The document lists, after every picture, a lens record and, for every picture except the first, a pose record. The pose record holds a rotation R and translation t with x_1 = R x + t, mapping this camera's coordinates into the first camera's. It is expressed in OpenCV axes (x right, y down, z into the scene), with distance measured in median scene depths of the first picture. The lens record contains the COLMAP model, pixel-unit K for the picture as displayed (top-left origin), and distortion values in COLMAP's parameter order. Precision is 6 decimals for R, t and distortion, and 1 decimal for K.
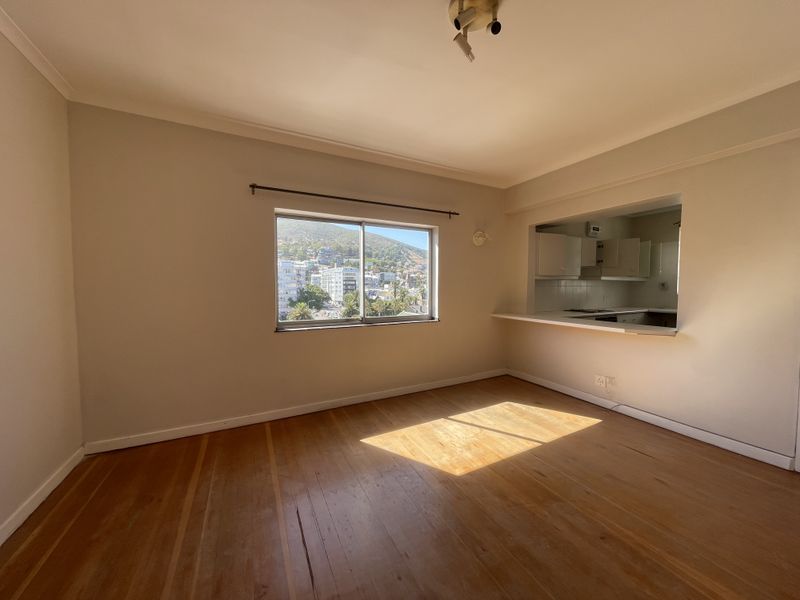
lens RADIAL K [[321.0, 0, 401.5], [0, 321.0, 303.7], [0, 0, 1]] dist [-0.005485, 0.000224]
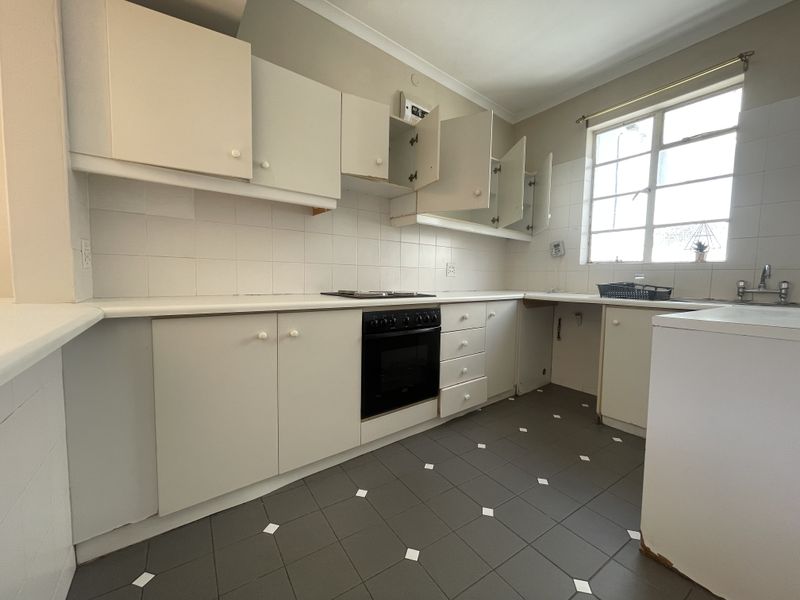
lens RADIAL K [[321.0, 0, 402.9], [0, 321.0, 301.4], [0, 0, 1]] dist [-0.005485, 0.000224]
pose [[0.985714, 0.007436, 0.168264, 0.811289], [-0.012313, 0.999533, 0.027961, 0.028752], [-0.167978, -0.029633, 0.985345, 0.883087]]
